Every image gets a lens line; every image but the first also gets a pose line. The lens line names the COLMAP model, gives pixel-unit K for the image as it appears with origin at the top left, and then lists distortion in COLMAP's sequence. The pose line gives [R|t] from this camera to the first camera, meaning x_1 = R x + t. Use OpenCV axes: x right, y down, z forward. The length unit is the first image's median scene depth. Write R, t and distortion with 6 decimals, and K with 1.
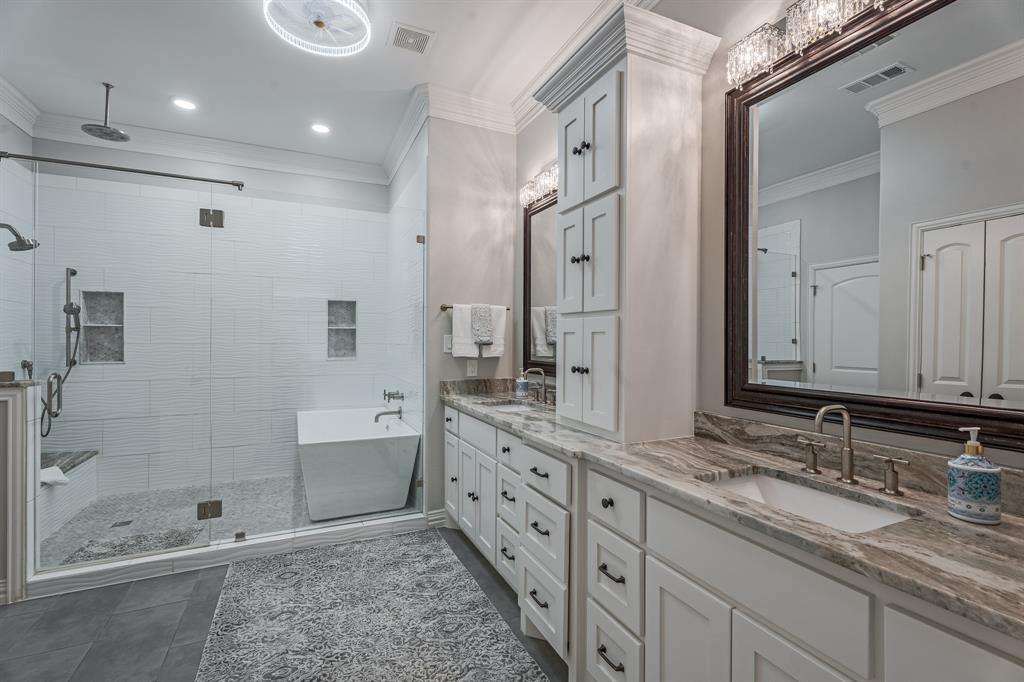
lens RADIAL K [[473.5, 0, 521.4], [0, 473.5, 340.6], [0, 0, 1]] dist [0.000632, -0.001820]
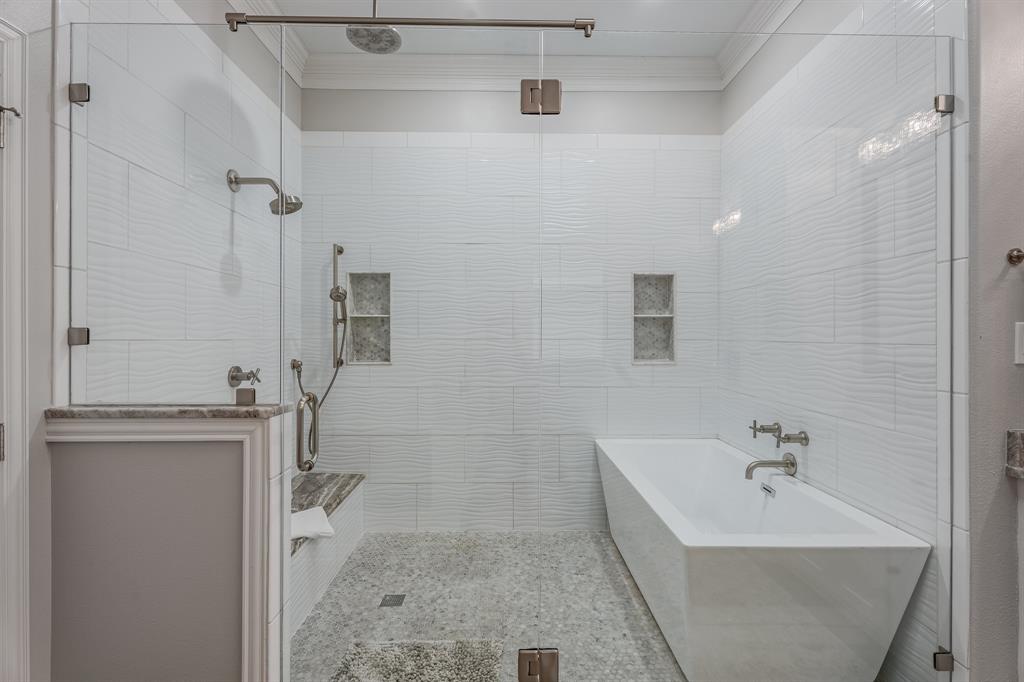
lens RADIAL K [[473.5, 0, 507.8], [0, 473.5, 336.9], [0, 0, 1]] dist [0.000632, -0.001820]
pose [[0.908691, 0.002274, -0.417464, -0.359503], [-0.000301, 0.999988, 0.004792, -0.000659], [0.417470, -0.004229, 0.908681, 0.394833]]
